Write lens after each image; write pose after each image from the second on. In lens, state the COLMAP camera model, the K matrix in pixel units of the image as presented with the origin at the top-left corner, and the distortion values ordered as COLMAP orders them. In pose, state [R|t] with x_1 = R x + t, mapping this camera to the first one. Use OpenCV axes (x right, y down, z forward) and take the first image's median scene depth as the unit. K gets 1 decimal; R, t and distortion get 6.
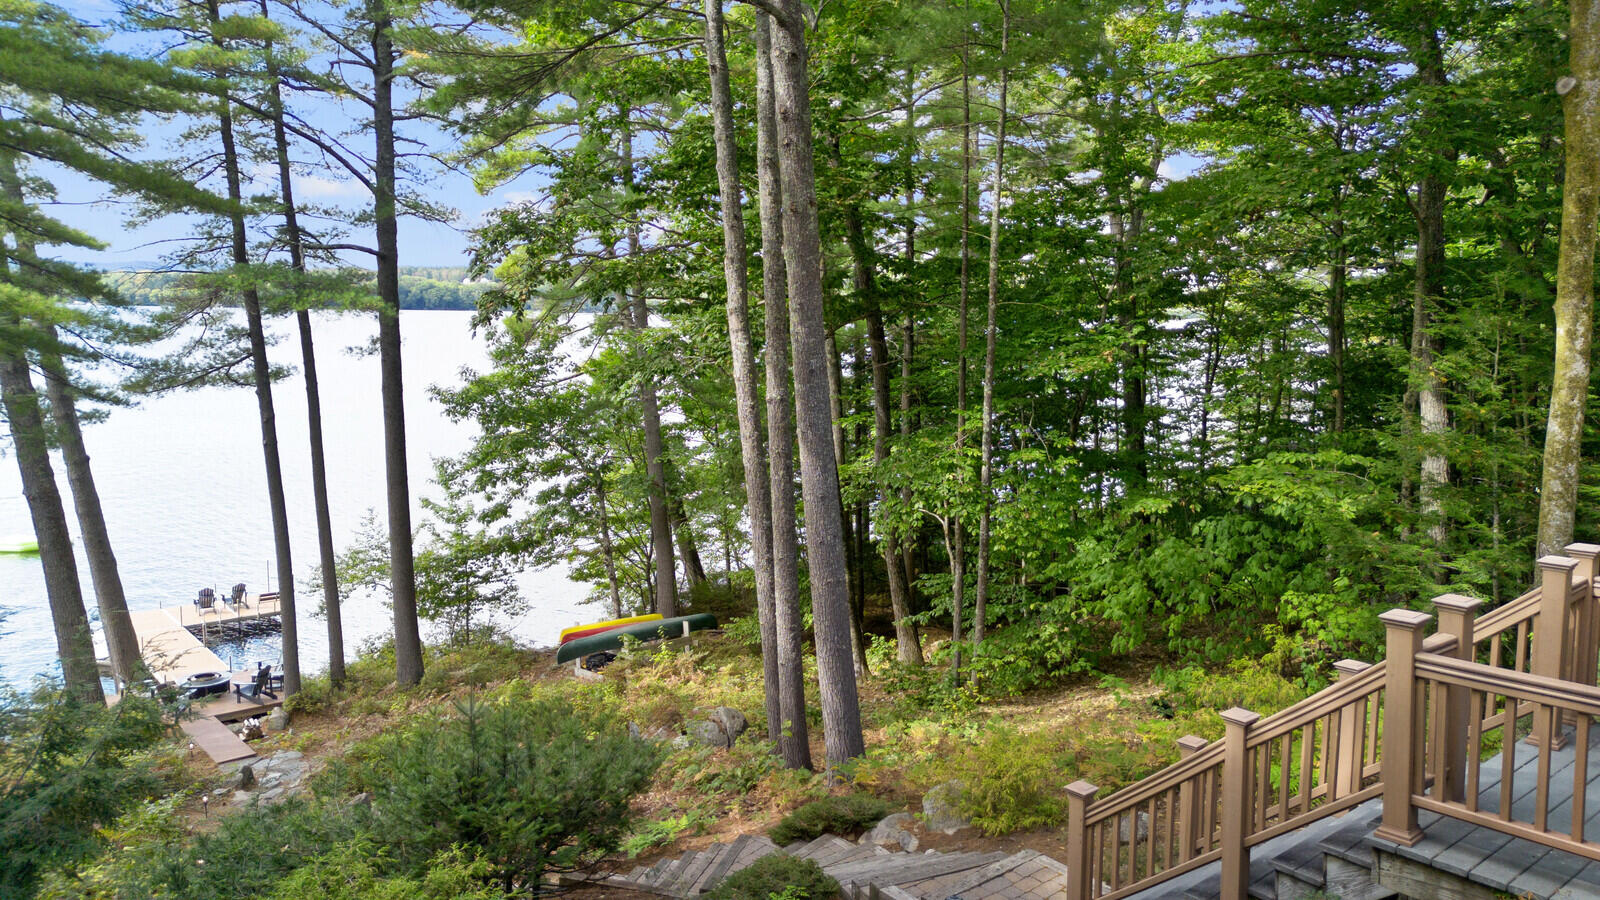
lens RADIAL K [[1105.8, 0, 800.0], [0, 1105.8, 450.0], [0, 0, 1]] dist [0.073364, -0.069512]
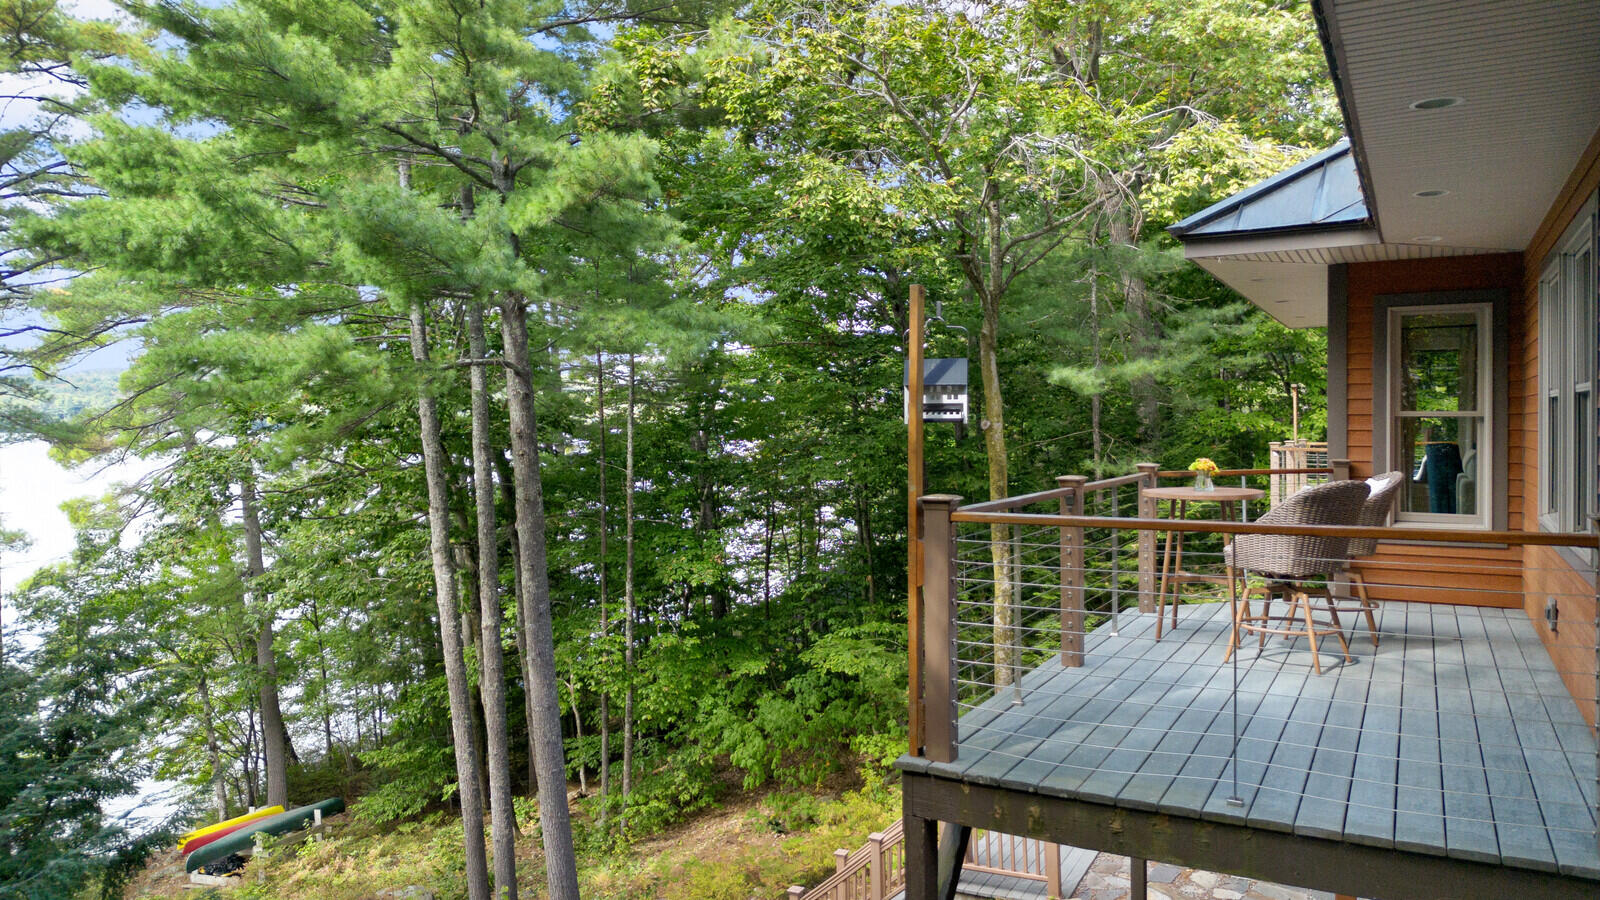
lens RADIAL K [[1106.4, 0, 805.0], [0, 1106.4, 446.3], [0, 0, 1]] dist [0.082877, -0.086449]
pose [[0.914411, -0.015642, 0.404484, -0.105867], [0.058840, 0.993776, -0.094590, -0.055888], [-0.400487, 0.110294, 0.909640, -0.172133]]
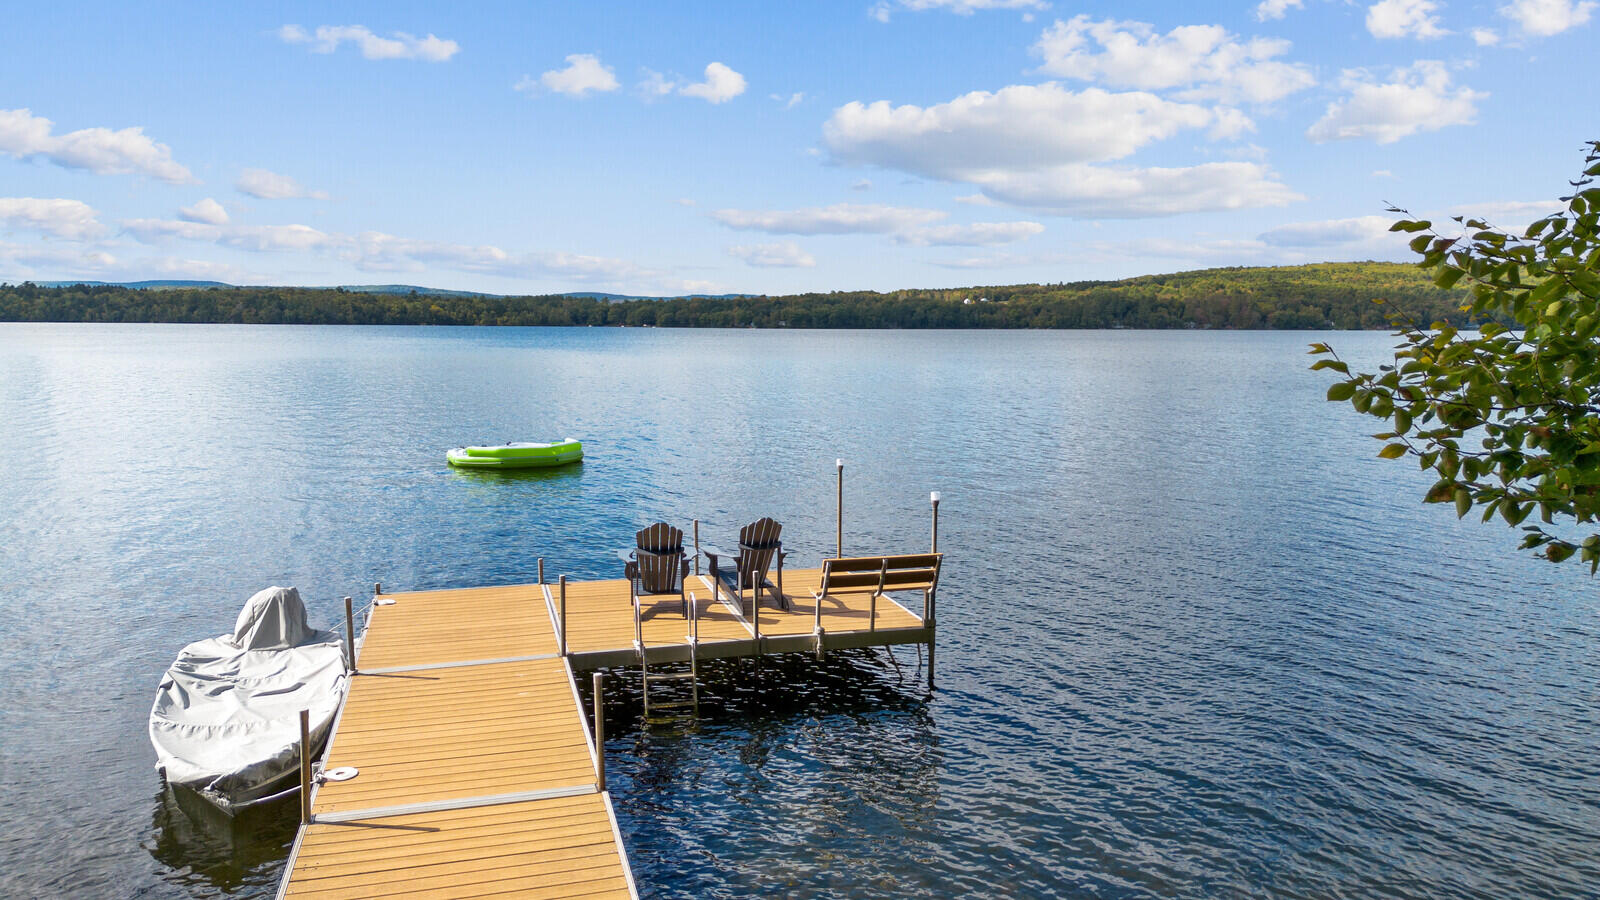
lens RADIAL K [[1142.1, 0, 803.9], [0, 1142.1, 417.8], [0, 0, 1]] dist [0.086378, -0.098031]
pose [[0.909020, 0.023528, -0.416087, -0.507269], [-0.043055, 0.998365, -0.037609, 0.142452], [0.414522, 0.052102, 0.908547, 1.013090]]
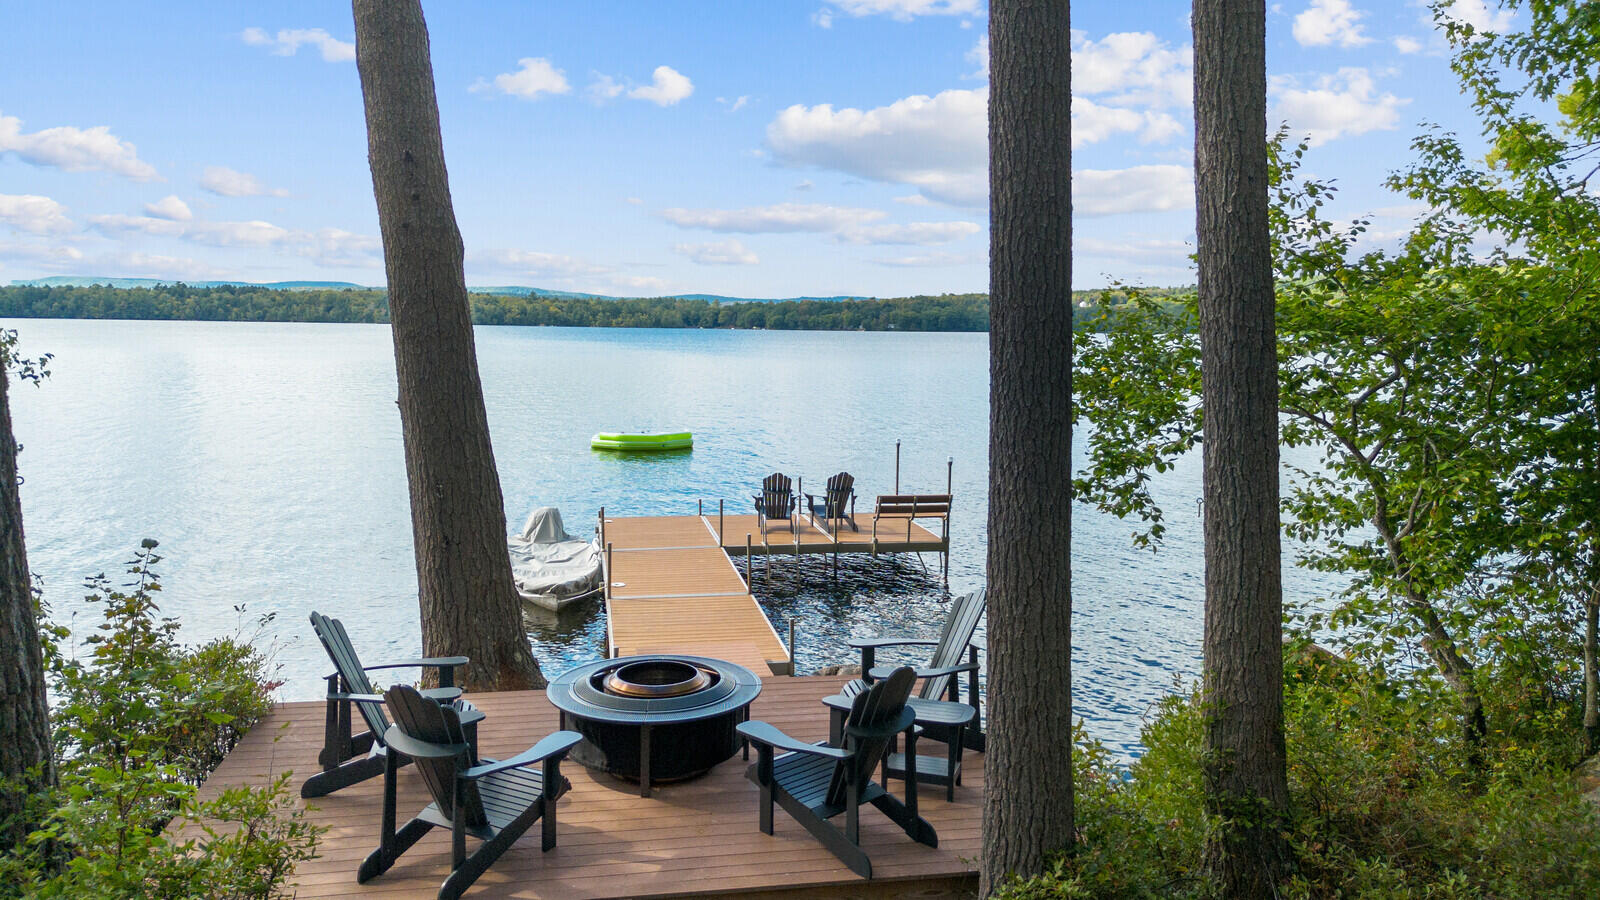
lens RADIAL K [[1142.1, 0, 803.9], [0, 1142.1, 417.8], [0, 0, 1]] dist [0.086378, -0.098031]
pose [[0.865682, 0.035475, -0.499335, -0.390052], [-0.061165, 0.997508, -0.035173, 0.156472], [0.496843, 0.060990, 0.865695, 0.813749]]
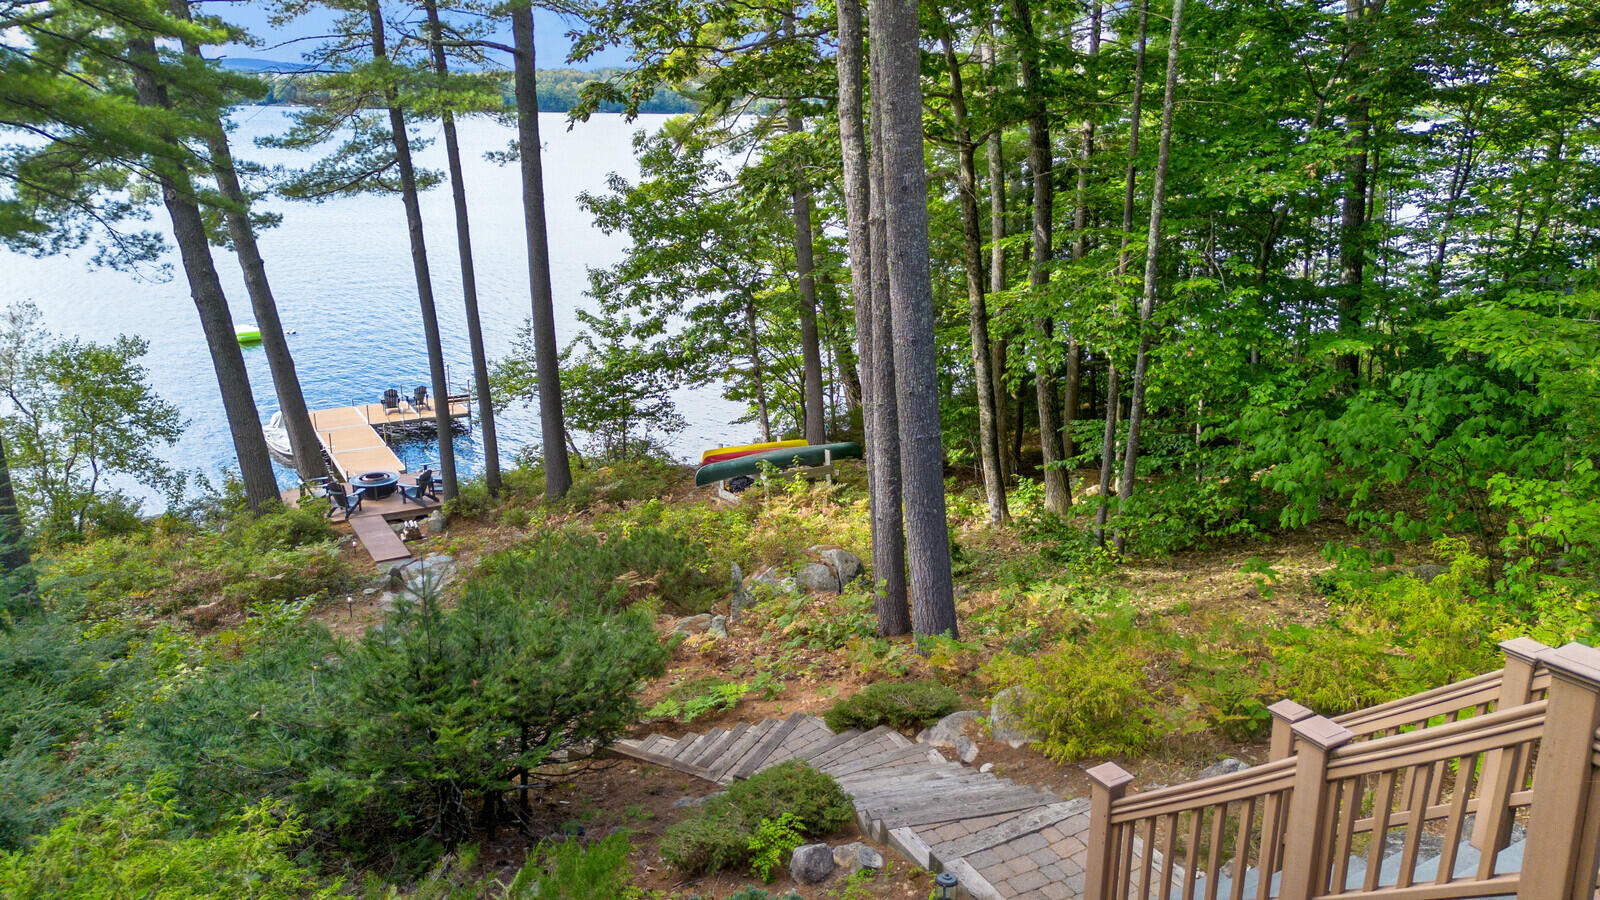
lens RADIAL K [[1106.4, 0, 805.0], [0, 1106.4, 446.3], [0, 0, 1]] dist [0.082877, -0.086449]
pose [[0.984731, 0.048800, -0.167104, 0.037784], [-0.020696, 0.985915, 0.165962, -0.007407], [0.172849, -0.159969, 0.971871, 0.062840]]
